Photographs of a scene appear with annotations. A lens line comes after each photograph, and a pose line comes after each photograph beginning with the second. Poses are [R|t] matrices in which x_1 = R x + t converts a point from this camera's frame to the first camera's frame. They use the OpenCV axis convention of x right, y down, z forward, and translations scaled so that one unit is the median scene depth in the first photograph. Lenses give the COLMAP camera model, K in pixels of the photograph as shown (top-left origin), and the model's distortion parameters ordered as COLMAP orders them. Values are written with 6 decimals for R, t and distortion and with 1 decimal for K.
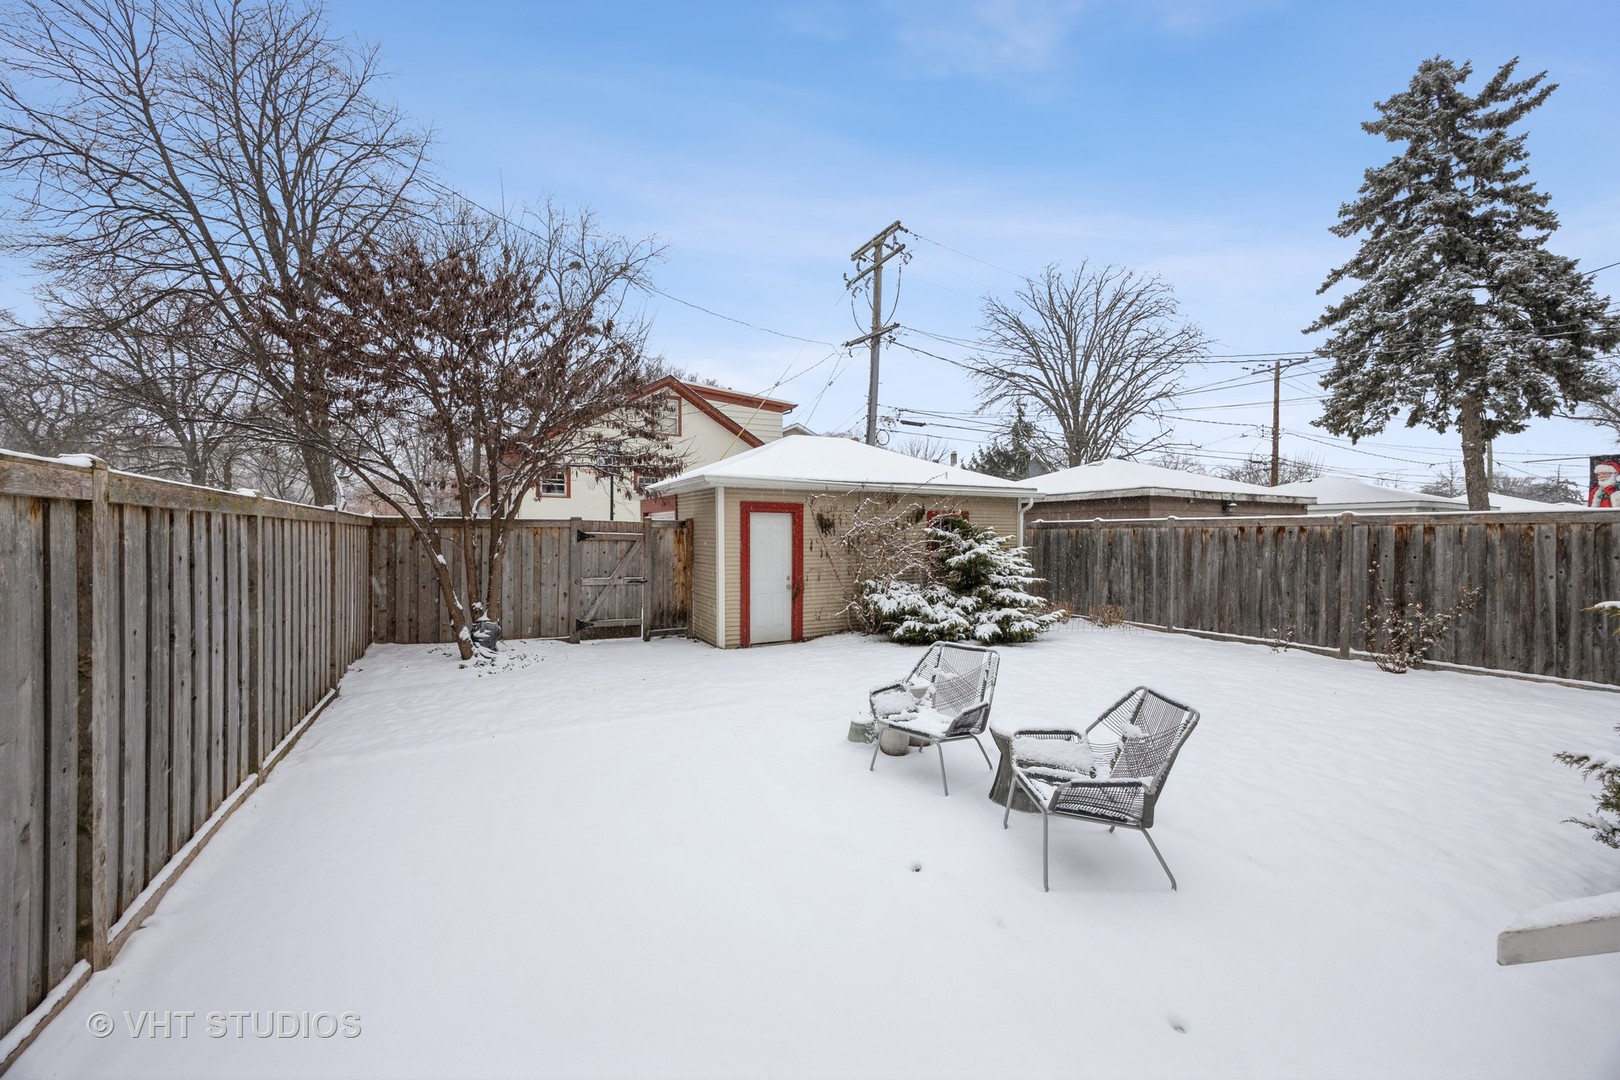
lens RADIAL K [[625.0, 0, 817.6], [0, 625.0, 538.6], [0, 0, 1]] dist [0.002631, 0.000017]
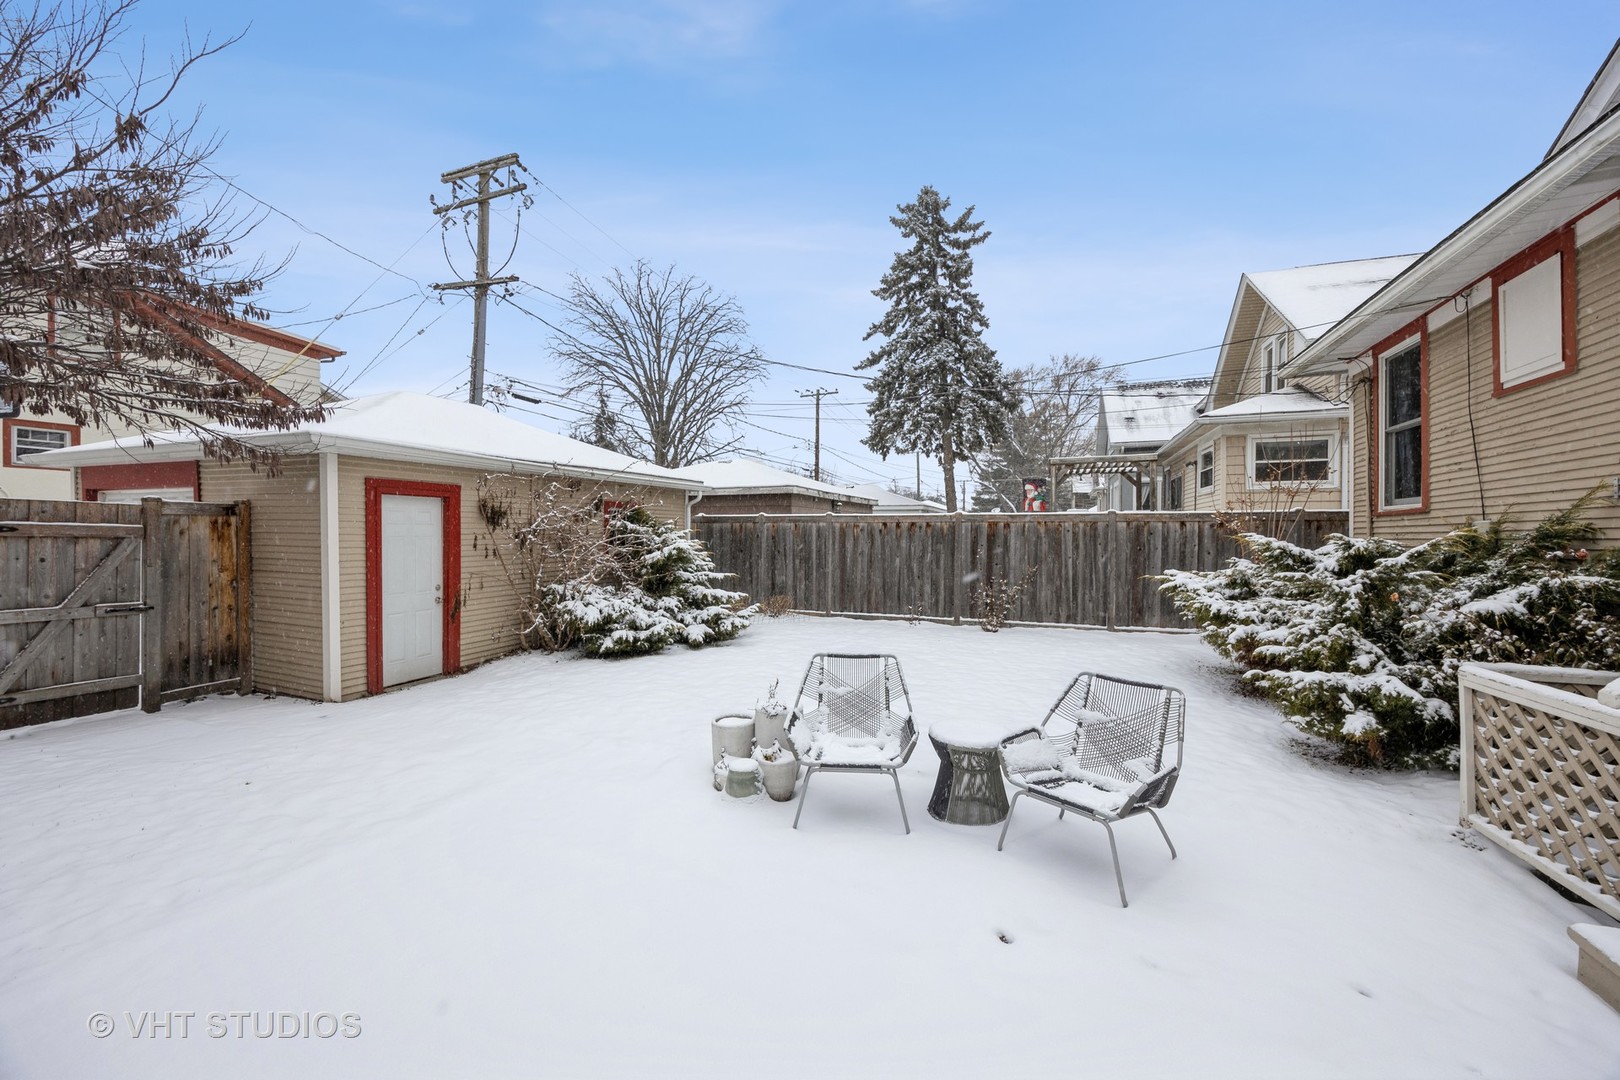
lens RADIAL K [[625.0, 0, 825.4], [0, 625.0, 536.4], [0, 0, 1]] dist [0.002631, 0.000017]
pose [[0.769125, -0.005391, 0.639076, -0.147279], [0.002275, 0.999981, 0.005697, 0.000489], [-0.639094, -0.002928, 0.769123, 0.143792]]
